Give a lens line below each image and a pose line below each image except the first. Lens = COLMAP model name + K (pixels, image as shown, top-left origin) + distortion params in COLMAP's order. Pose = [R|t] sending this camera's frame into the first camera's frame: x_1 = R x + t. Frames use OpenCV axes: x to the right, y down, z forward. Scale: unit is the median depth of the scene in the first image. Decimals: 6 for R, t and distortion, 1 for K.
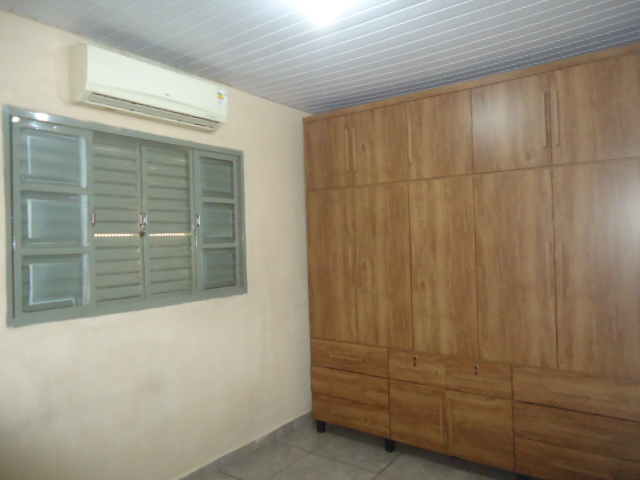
lens RADIAL K [[470.5, 0, 324.3], [0, 470.5, 242.3], [0, 0, 1]] dist [-0.004531, 0.004894]
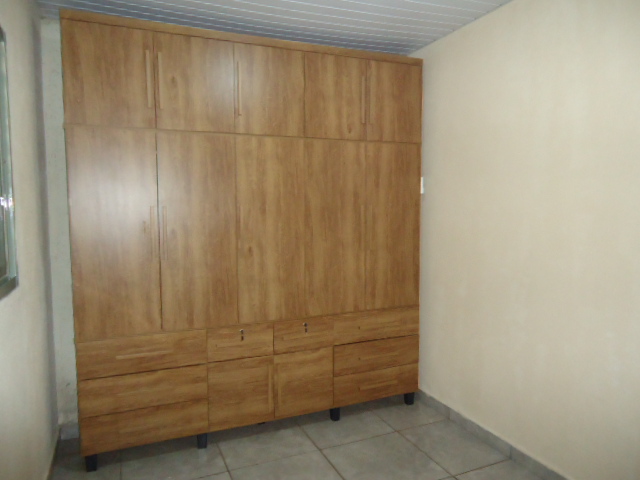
lens RADIAL K [[470.5, 0, 322.9], [0, 470.5, 236.2], [0, 0, 1]] dist [-0.004531, 0.004894]
pose [[0.502473, -0.042794, 0.863533, -0.531522], [-0.004136, 0.998644, 0.051897, 0.014804], [-0.864583, -0.029648, 0.501615, 0.433333]]
